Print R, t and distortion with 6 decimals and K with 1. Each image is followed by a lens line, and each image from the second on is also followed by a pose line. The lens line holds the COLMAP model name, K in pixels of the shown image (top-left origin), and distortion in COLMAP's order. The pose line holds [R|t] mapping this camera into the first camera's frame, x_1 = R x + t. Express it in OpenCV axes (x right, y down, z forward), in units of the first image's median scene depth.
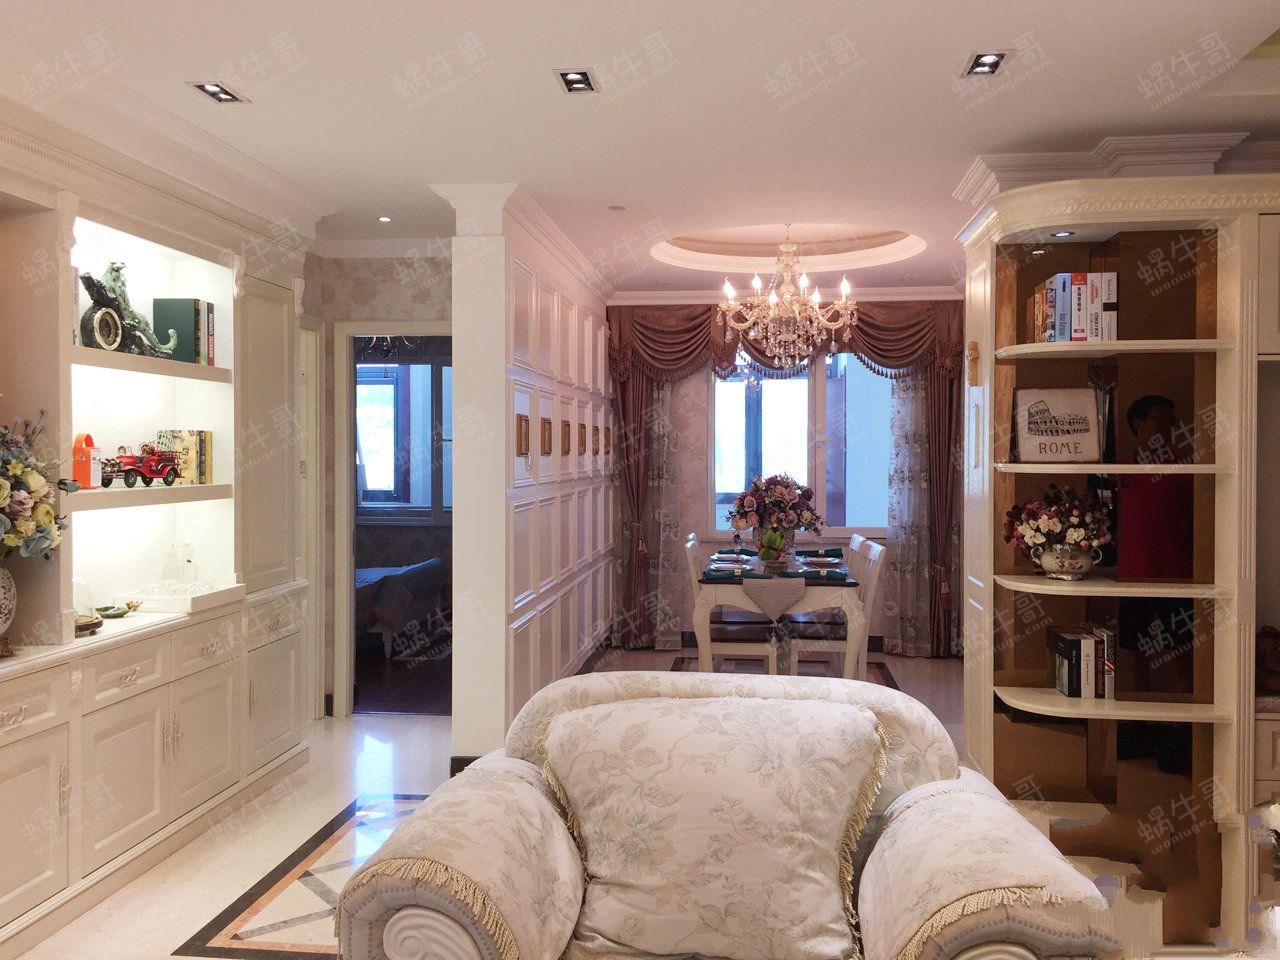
lens RADIAL K [[1101.3, 0, 640.7], [0, 1101.3, 472.4], [0, 0, 1]] dist [0.083225, -0.107773]
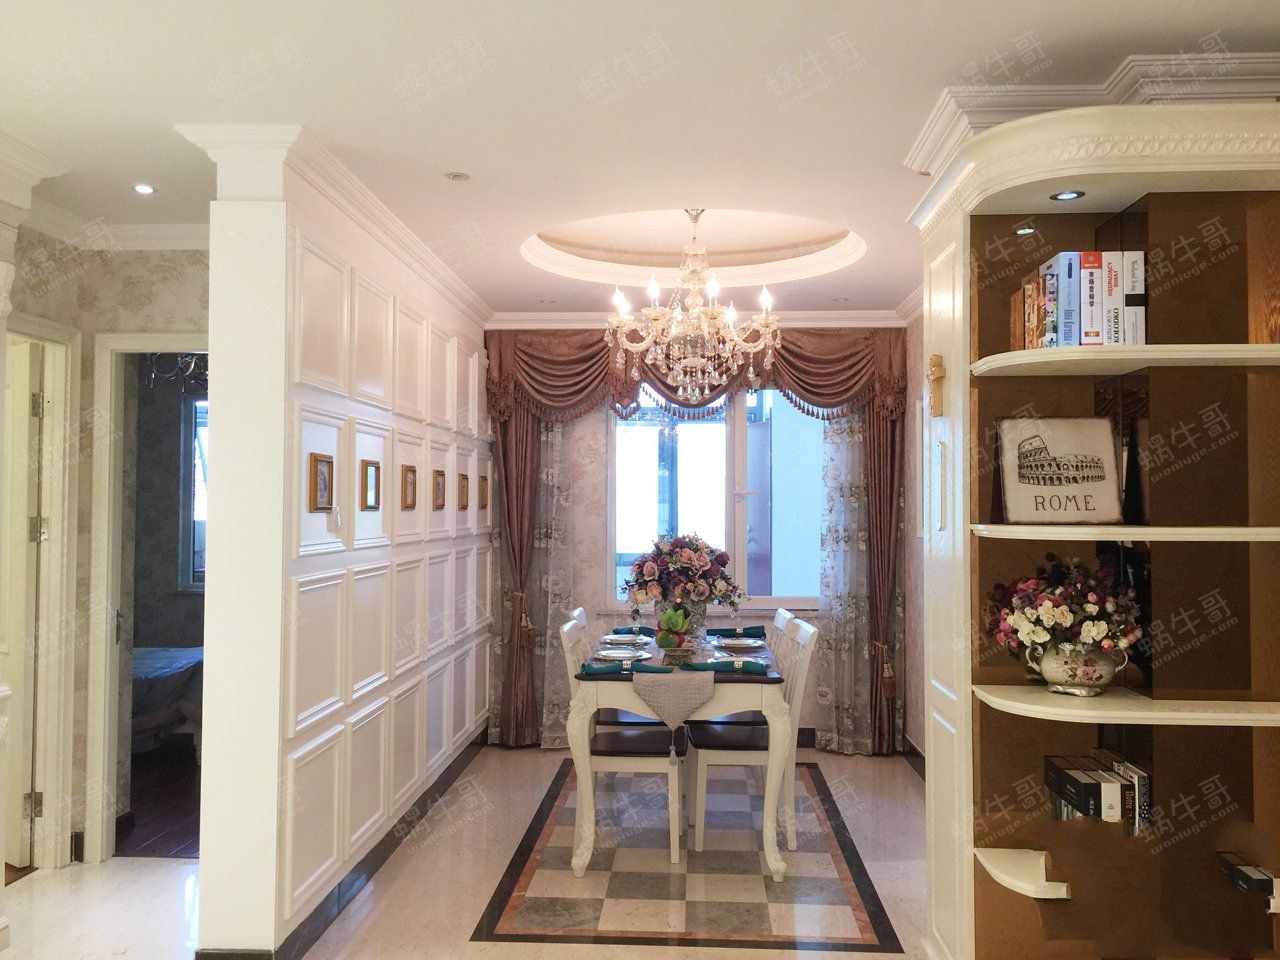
lens RADIAL K [[1101.3, 0, 641.6], [0, 1101.3, 488.9], [0, 0, 1]] dist [0.083225, -0.107773]
pose [[0.998133, 0.003506, 0.060984, 0.048695], [-0.001429, 0.999418, -0.034072, -0.004526], [-0.061068, 0.033921, 0.997557, 0.223178]]
